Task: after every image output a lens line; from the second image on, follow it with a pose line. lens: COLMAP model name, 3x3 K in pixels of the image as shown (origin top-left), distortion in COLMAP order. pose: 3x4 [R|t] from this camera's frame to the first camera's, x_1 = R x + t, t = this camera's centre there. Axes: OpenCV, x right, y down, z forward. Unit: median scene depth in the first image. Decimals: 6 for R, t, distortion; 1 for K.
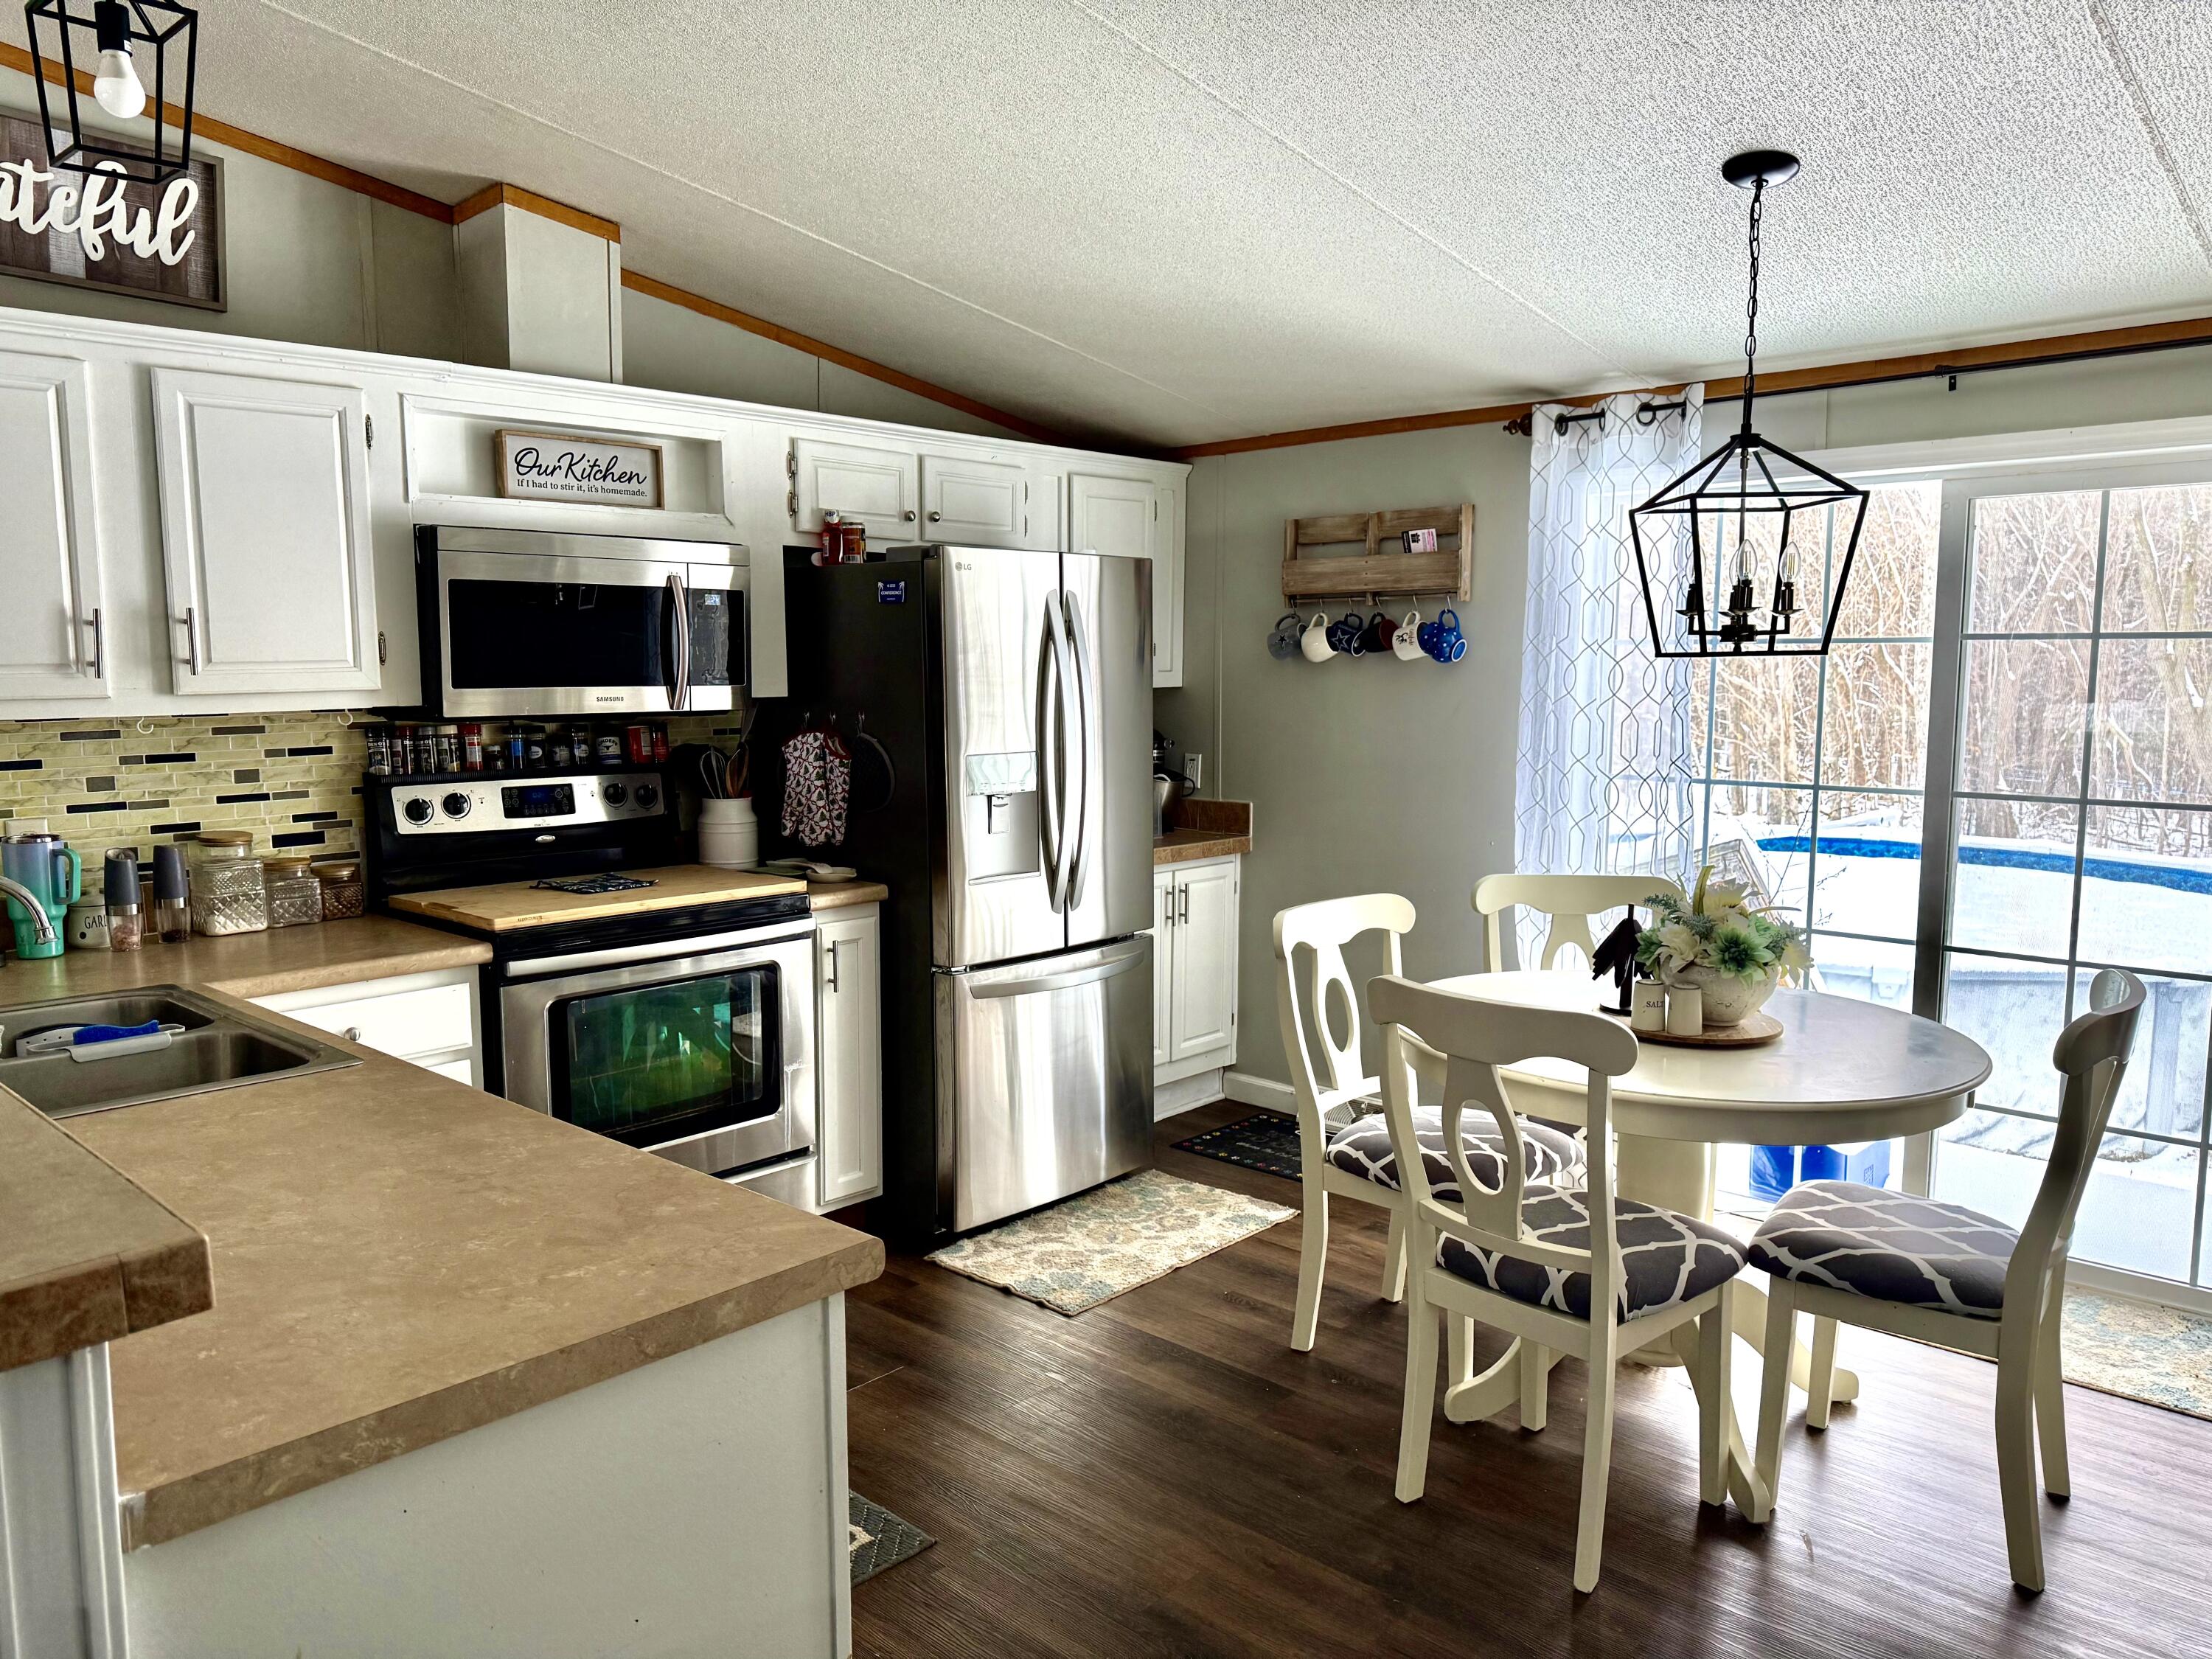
lens RADIAL K [[1518.2, 0, 1106.0], [0, 1518.2, 829.5], [0, 0, 1]] dist [0.107394, -0.176848]
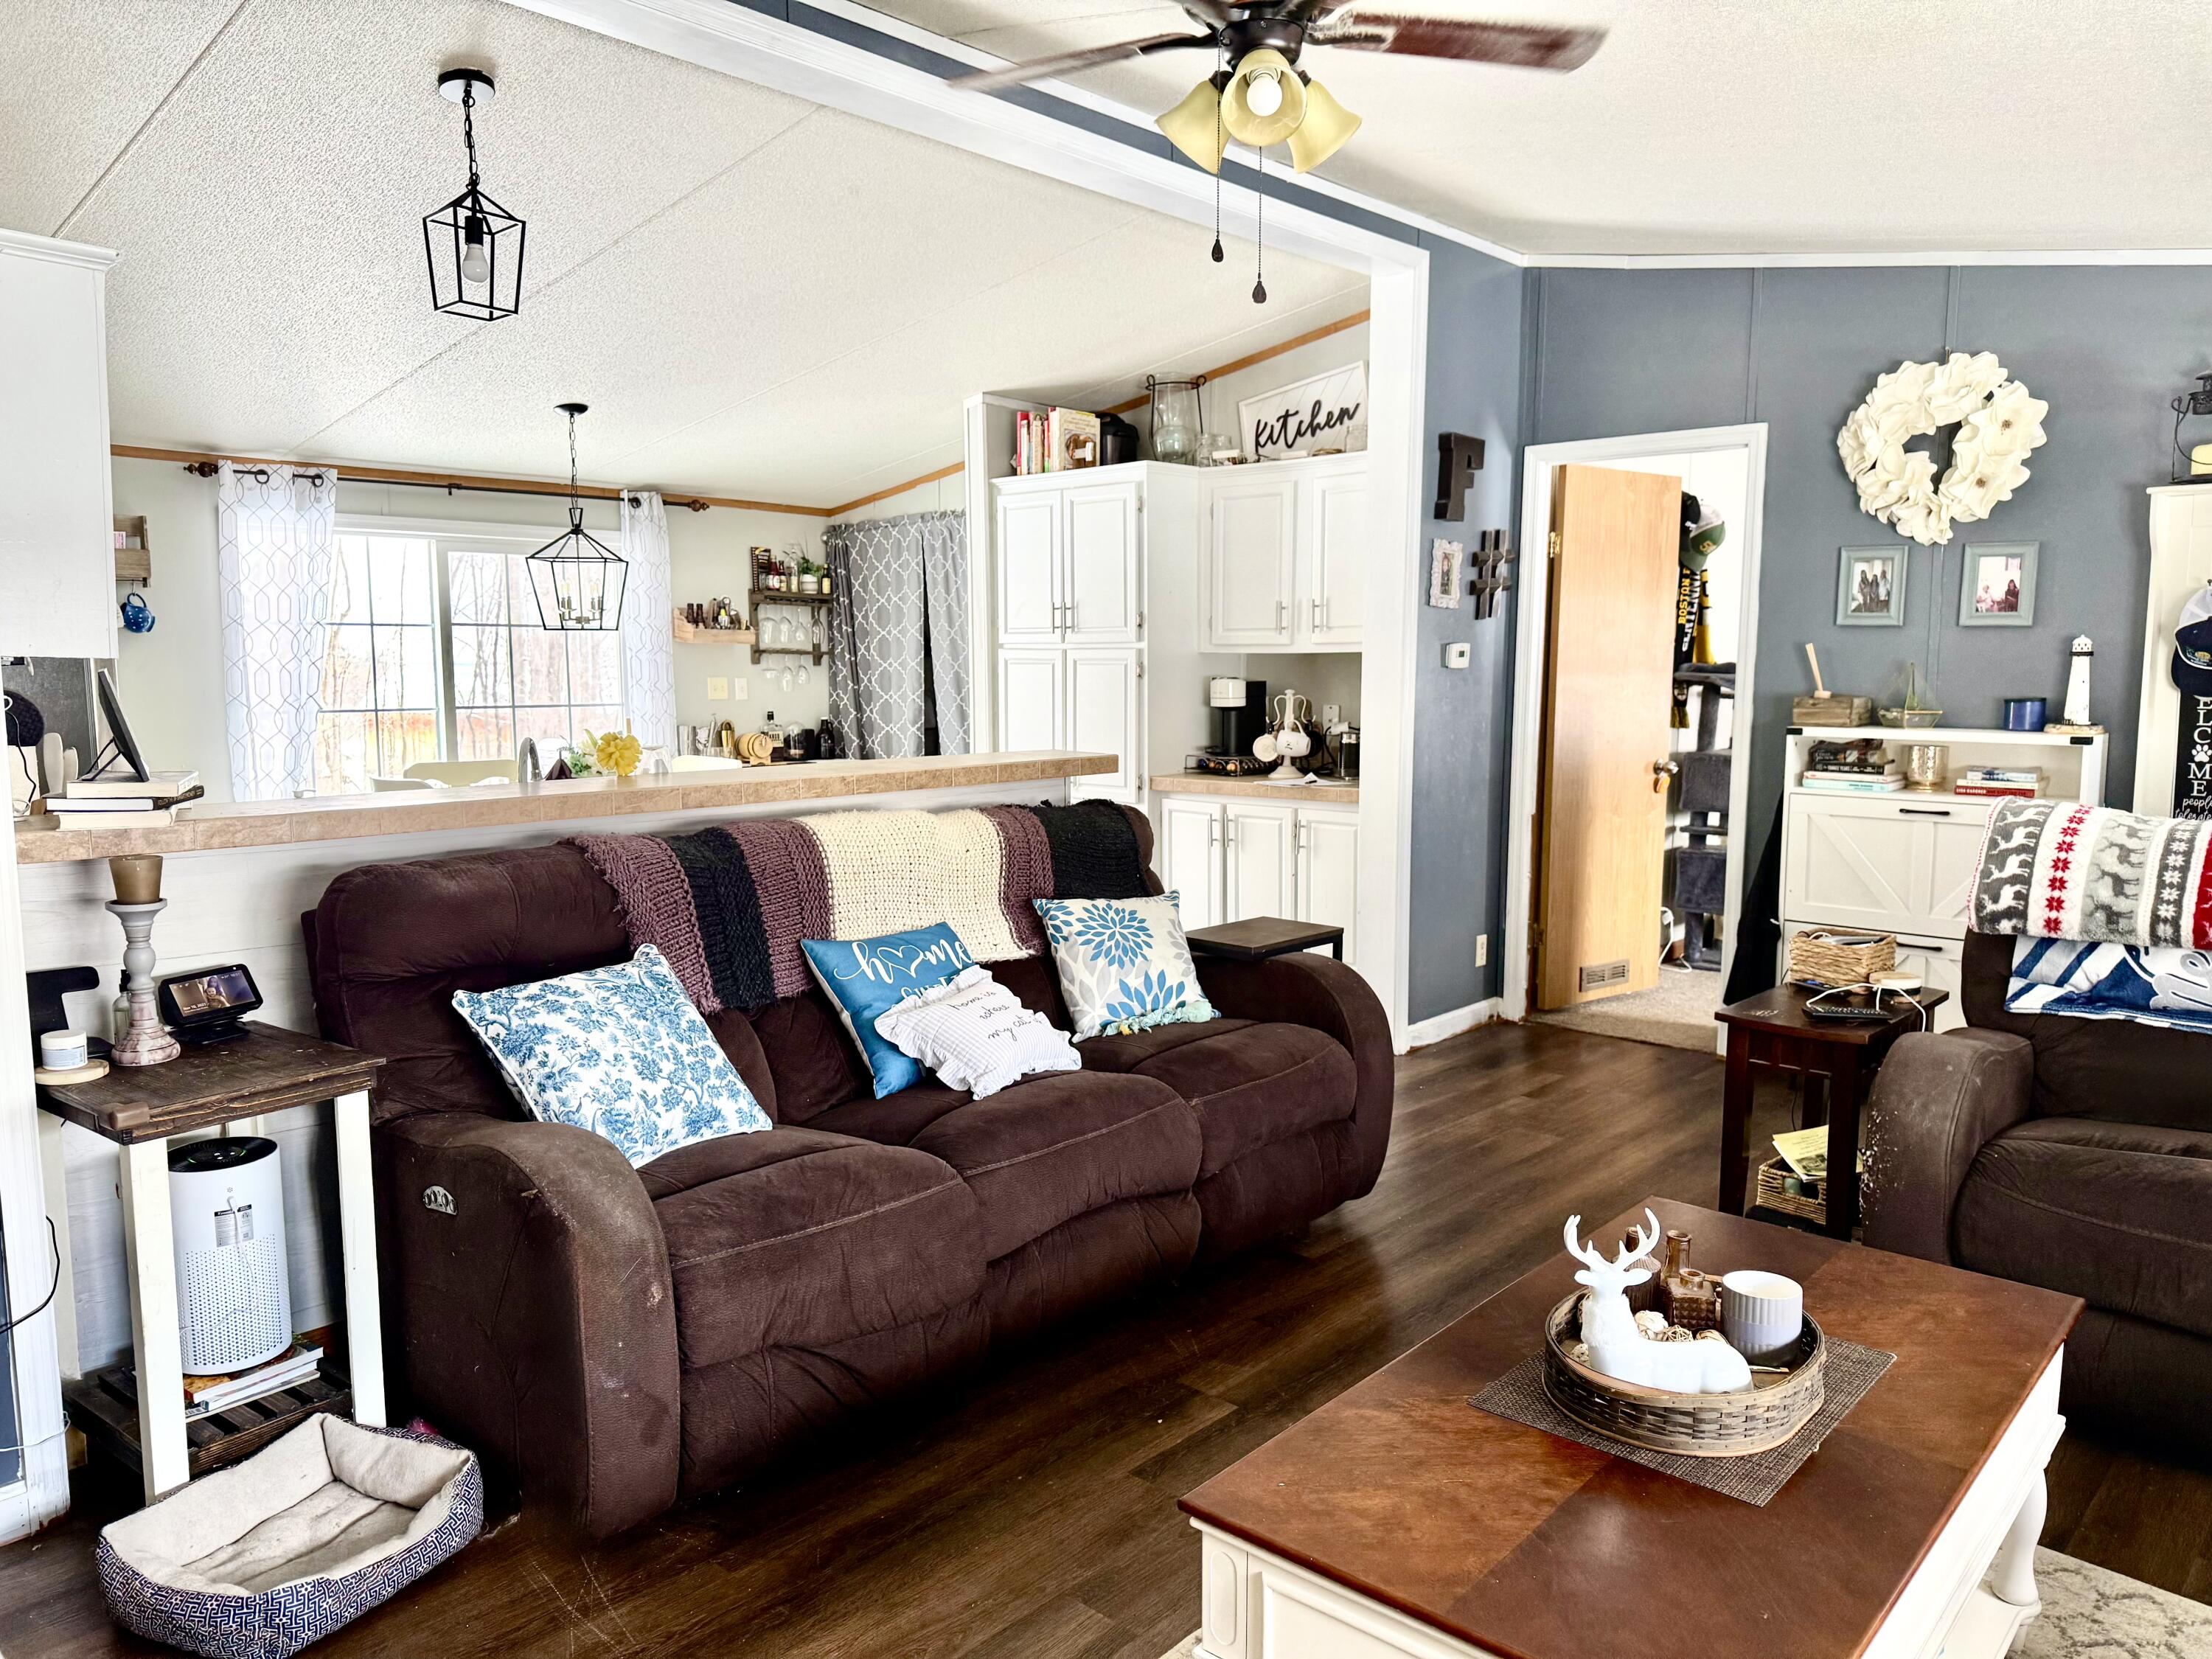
lens RADIAL K [[1518.2, 0, 1106.0], [0, 1518.2, 829.5], [0, 0, 1]] dist [0.107394, -0.176848]
pose [[-0.015911, -0.104855, 0.994360, -1.248437], [0.113578, 0.987860, 0.105987, 0.012541], [-0.993402, 0.114624, -0.003809, 0.218284]]
